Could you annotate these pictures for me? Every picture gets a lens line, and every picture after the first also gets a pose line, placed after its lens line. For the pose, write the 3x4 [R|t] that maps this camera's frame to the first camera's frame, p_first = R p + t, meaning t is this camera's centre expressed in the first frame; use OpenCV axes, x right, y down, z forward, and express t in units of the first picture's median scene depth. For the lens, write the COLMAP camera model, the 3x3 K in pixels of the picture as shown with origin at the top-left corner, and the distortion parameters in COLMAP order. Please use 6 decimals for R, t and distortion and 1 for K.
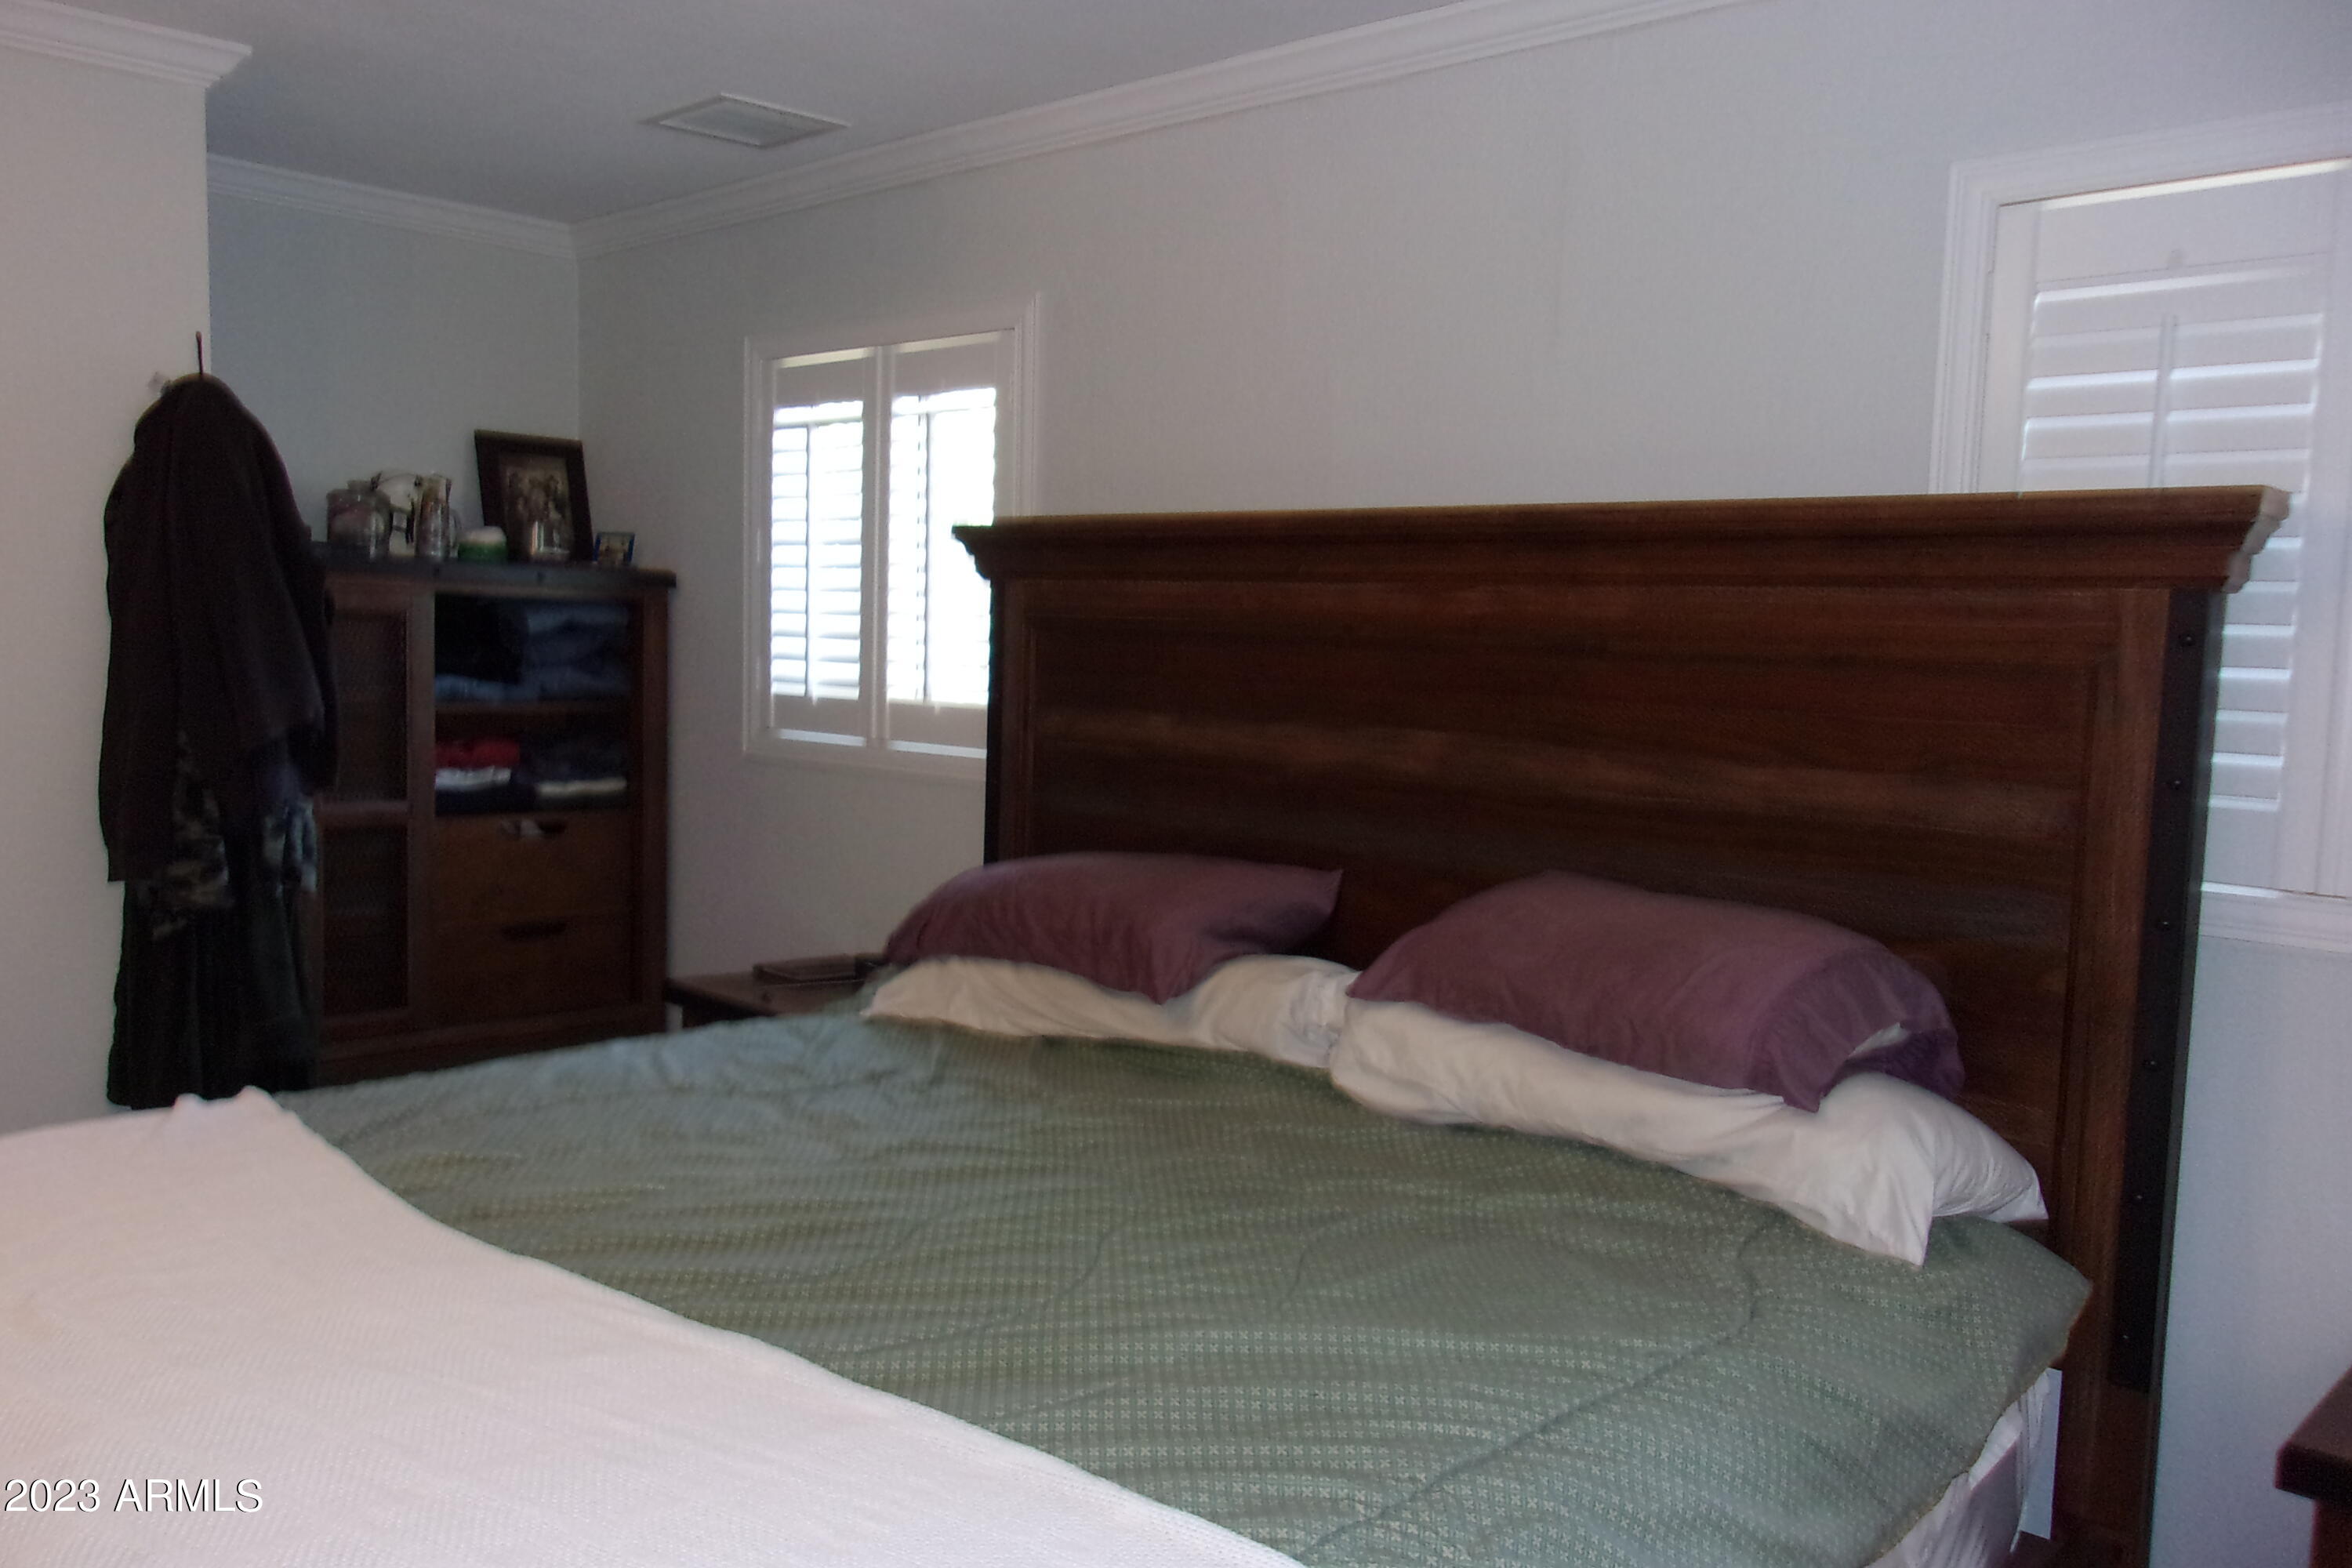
lens RADIAL K [[1883.1, 0, 1176.0], [0, 1883.1, 784.0], [0, 0, 1]] dist [-0.023269, 0.077015]
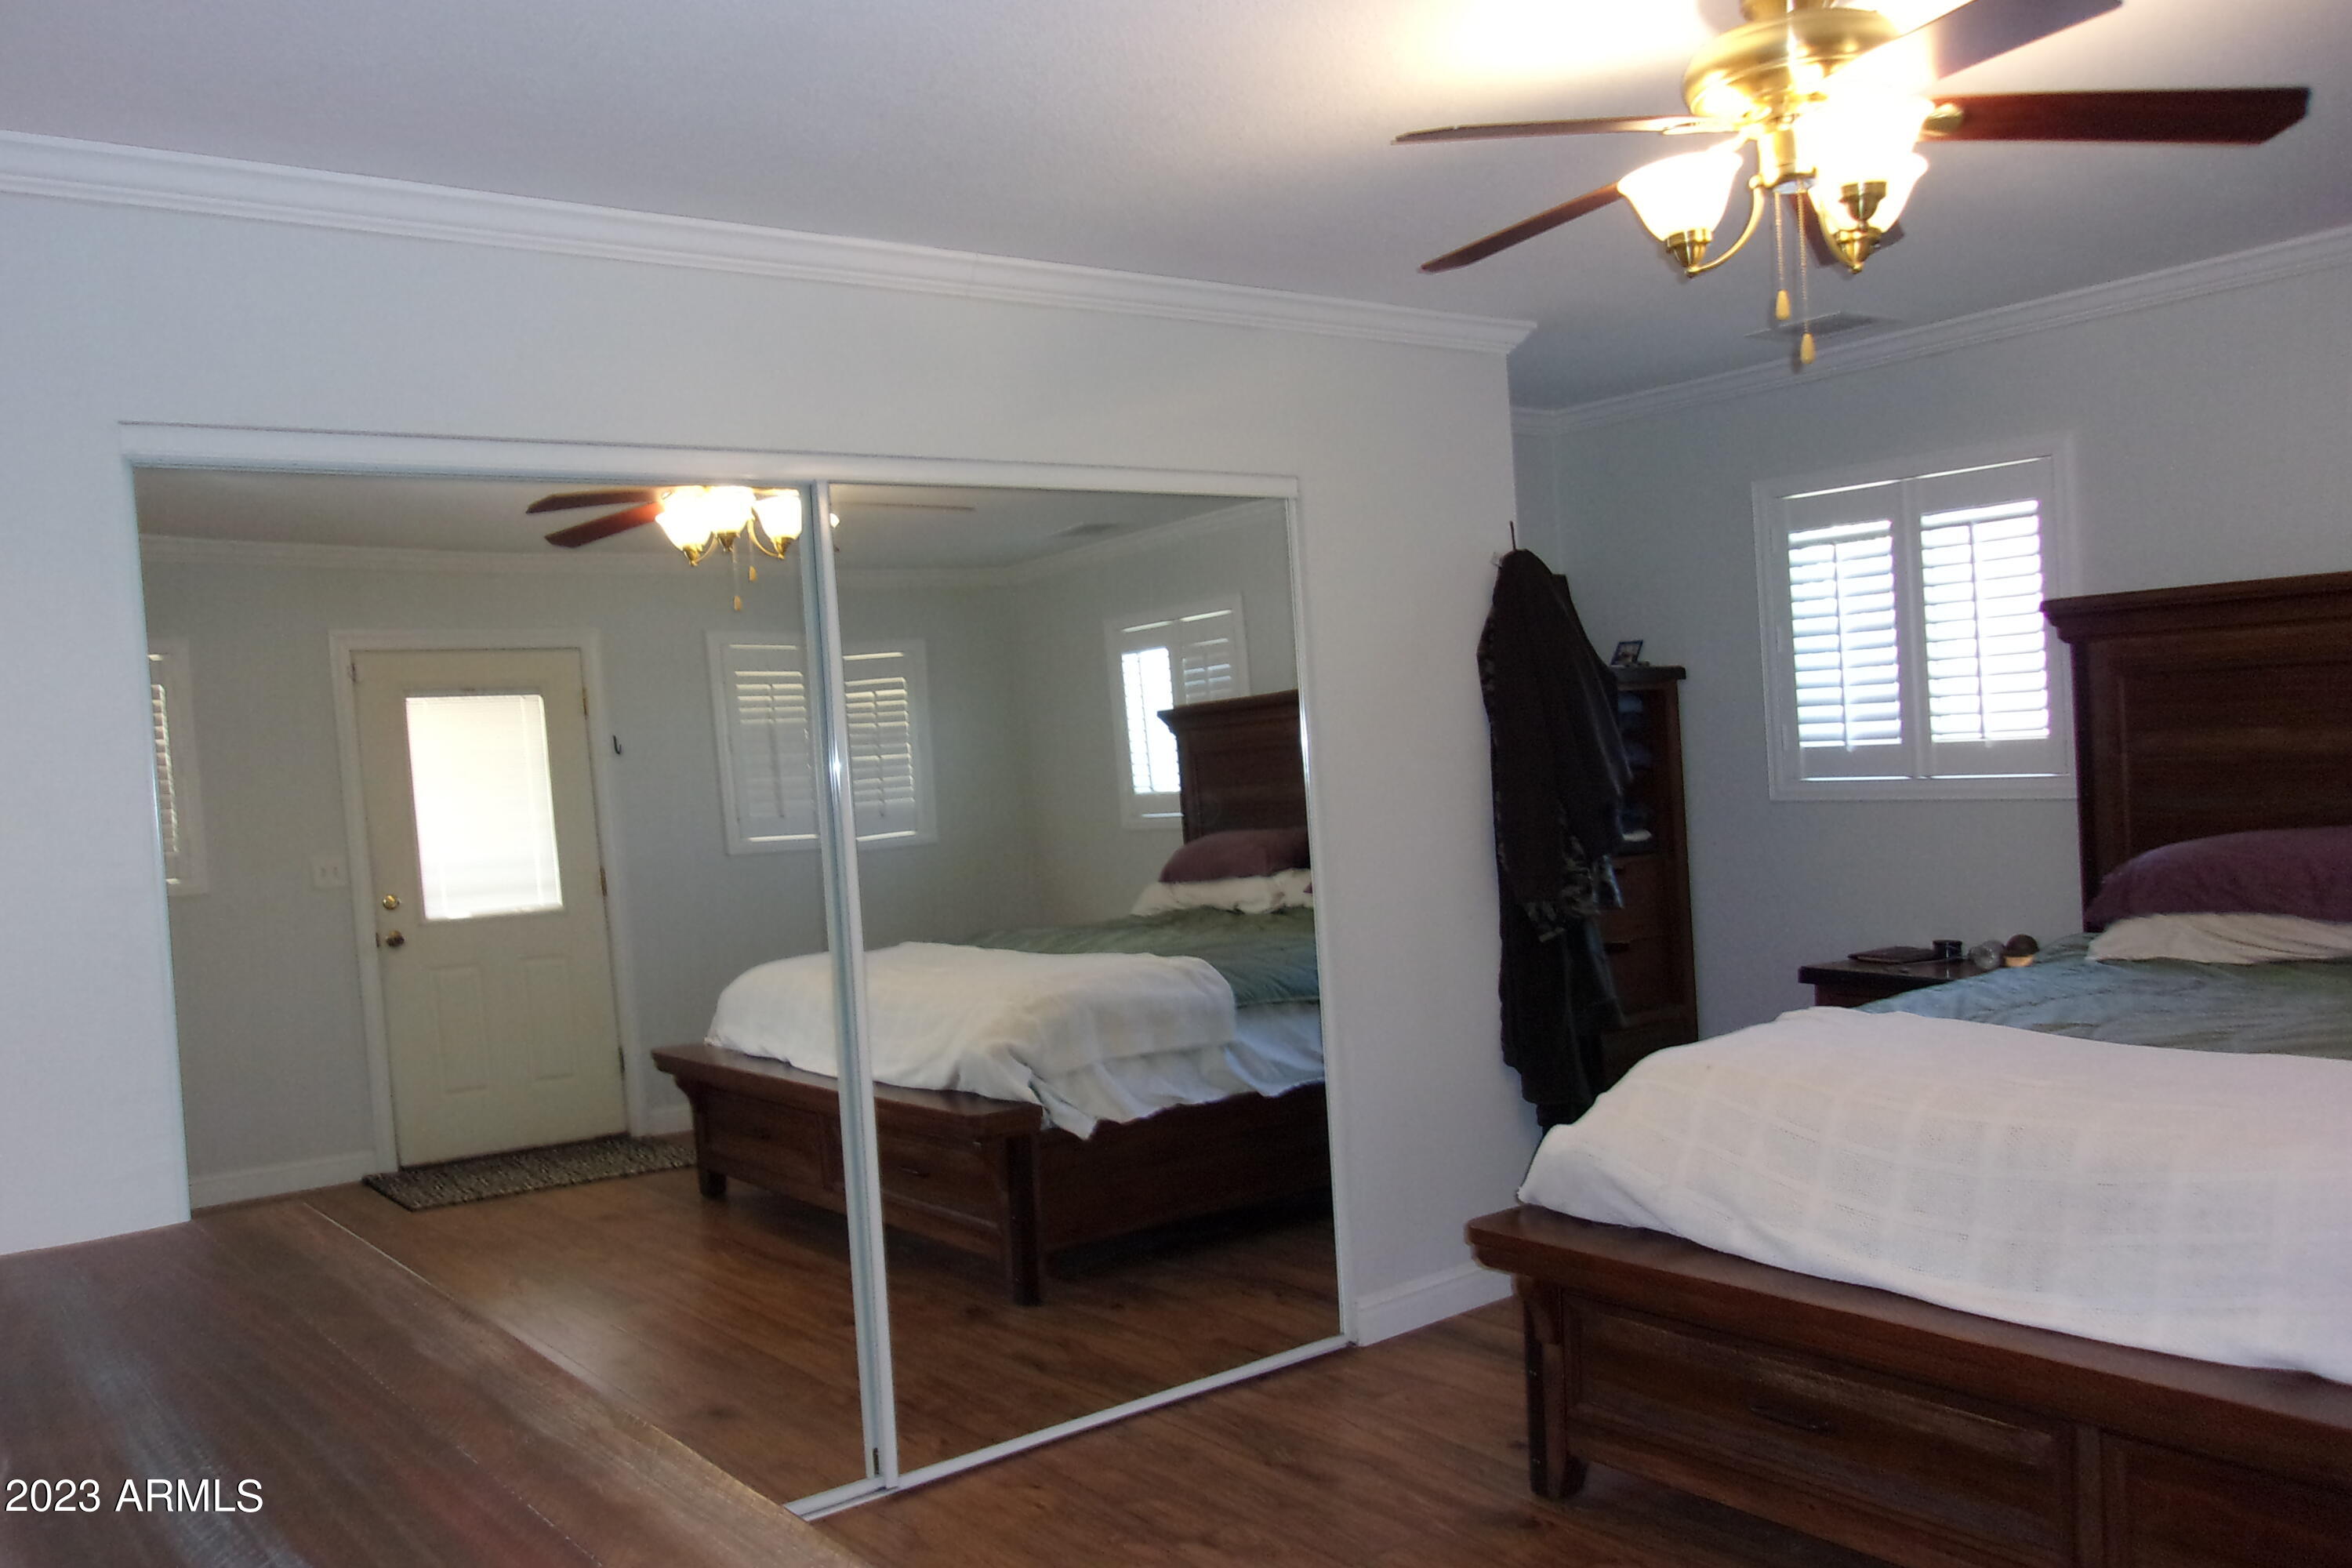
lens RADIAL K [[1883.1, 0, 1176.0], [0, 1883.1, 784.0], [0, 0, 1]] dist [-0.023269, 0.077015]
pose [[0.983174, -0.082921, -0.162769, -0.547439], [0.074243, 0.995511, -0.058700, 0.024183], [0.166906, 0.045628, 0.984916, -0.436768]]
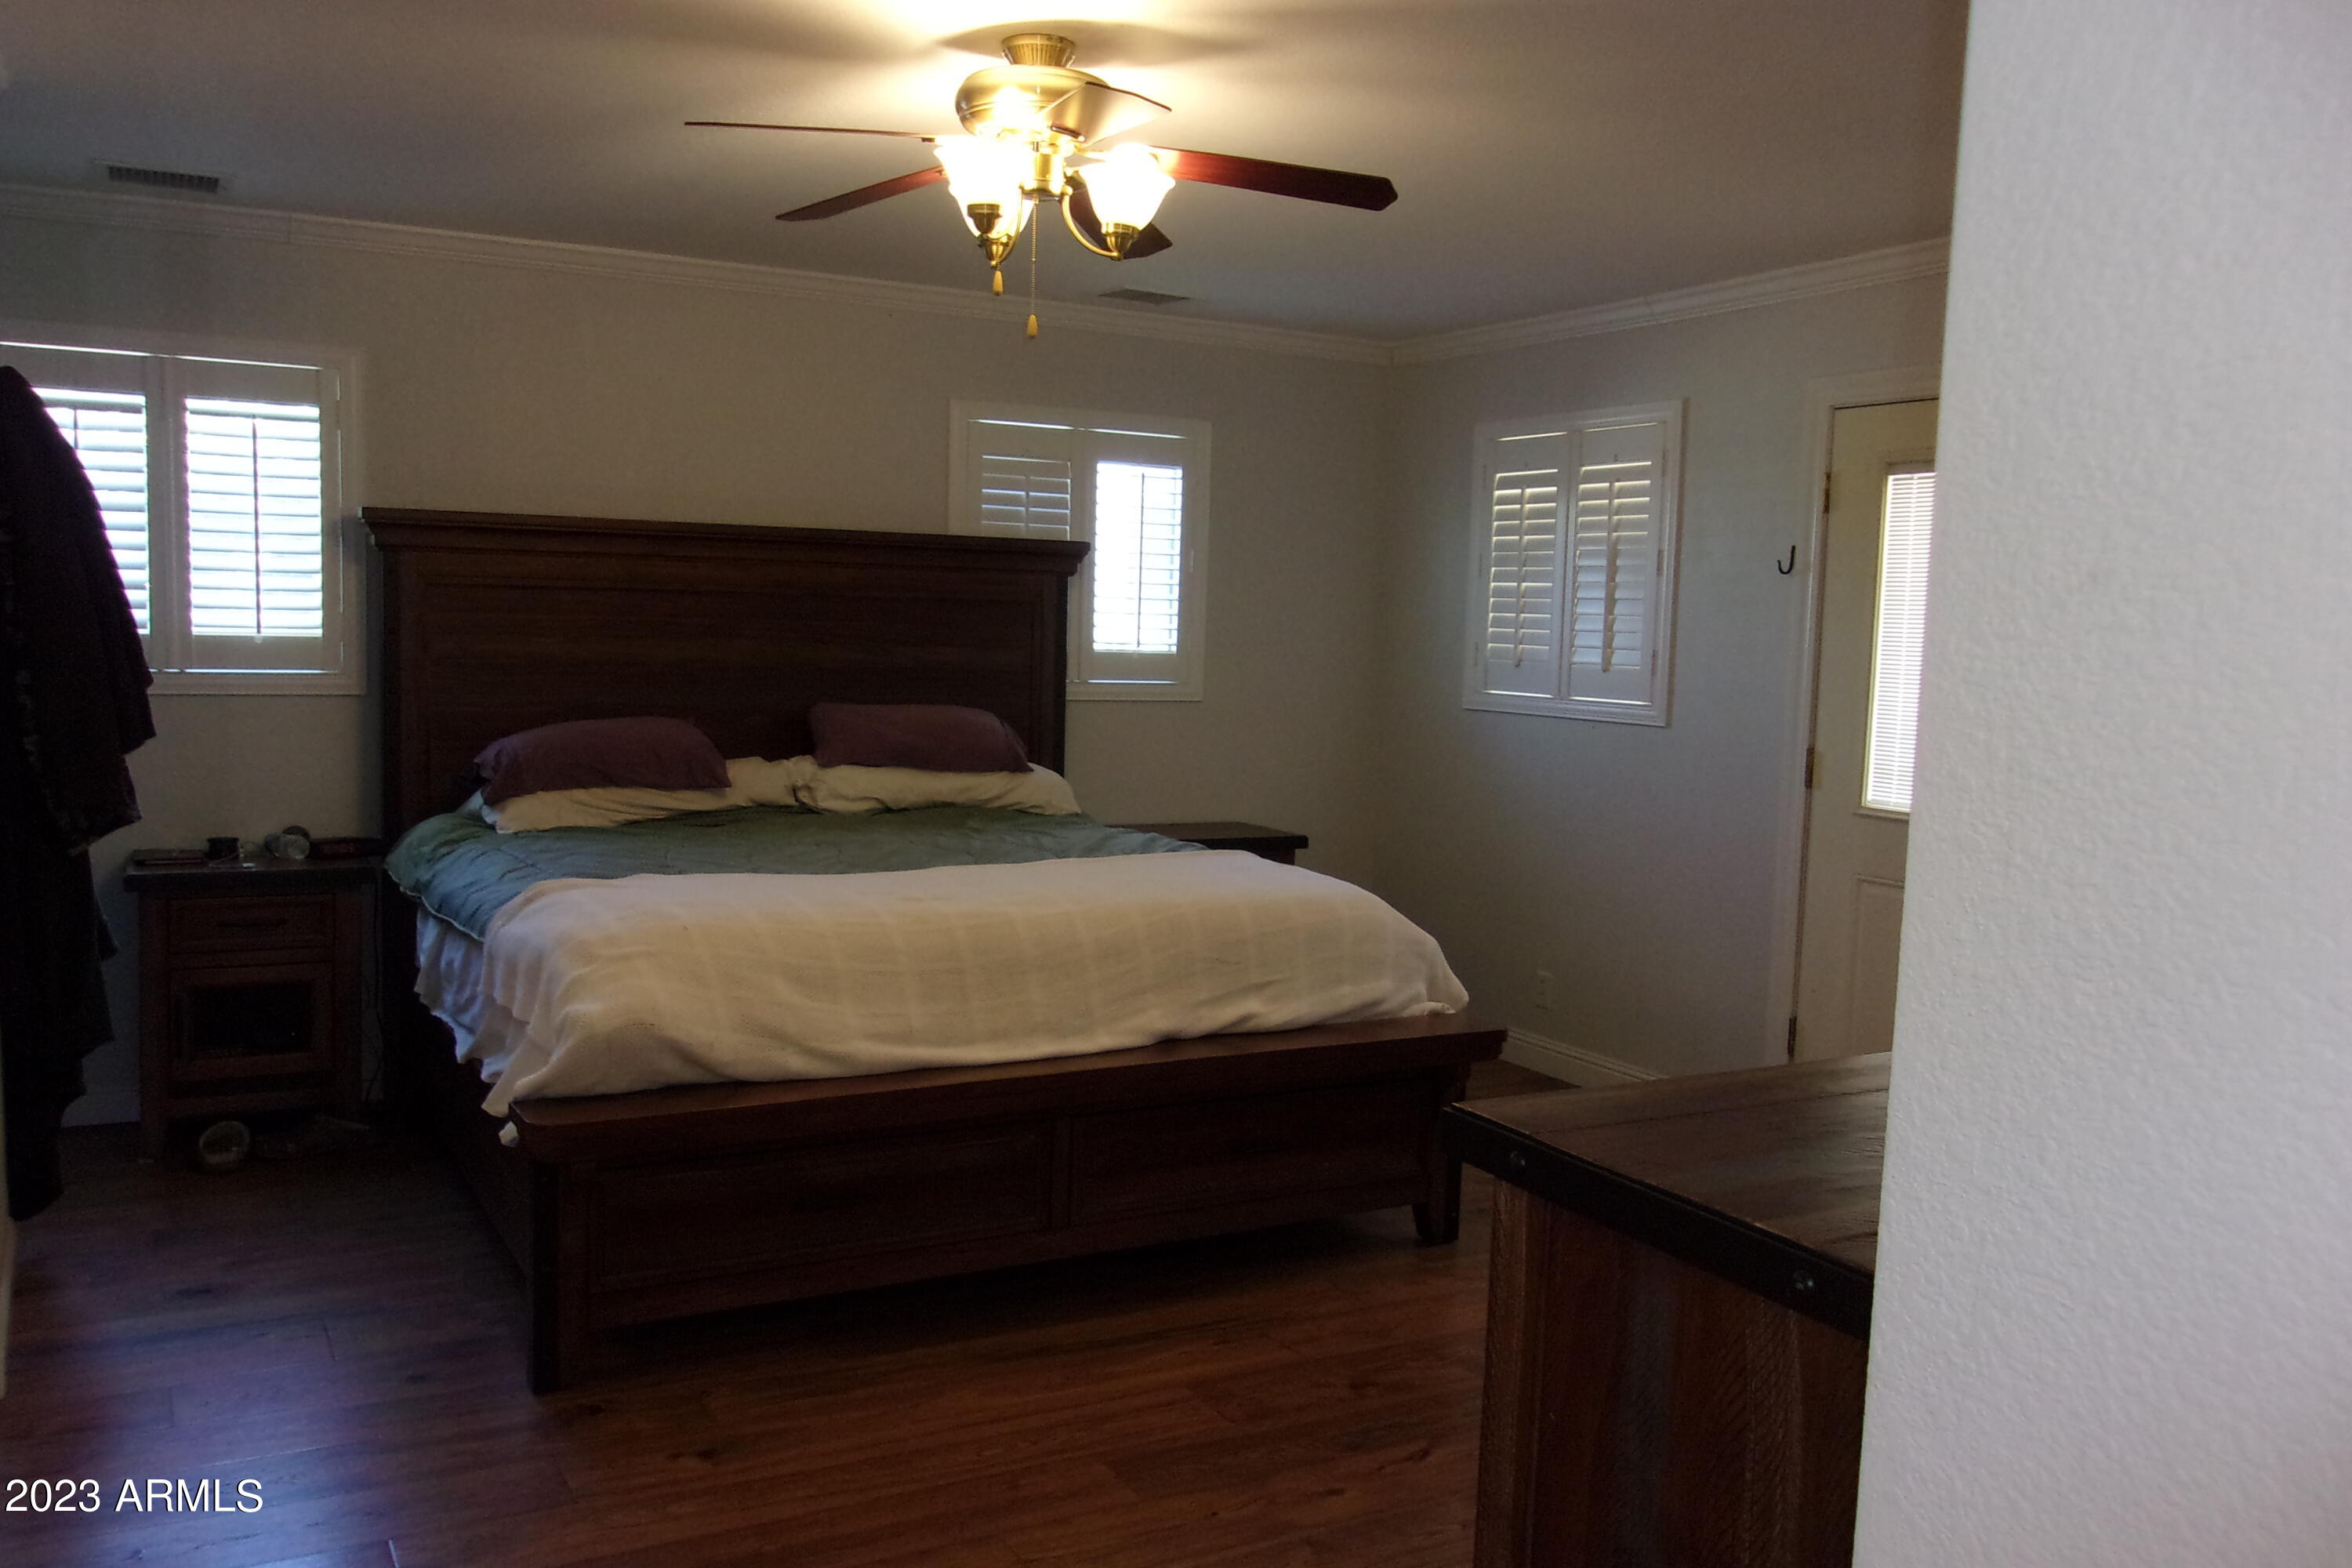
lens RADIAL K [[1808.5, 0, 1176.0], [0, 1808.5, 784.0], [0, 0, 1]] dist [-0.004321, 0.003129]
pose [[0.308674, -0.109417, 0.944854, -1.316125], [0.060950, 0.993595, 0.095150, -0.025817], [-0.949213, 0.028218, 0.313366, -0.002676]]
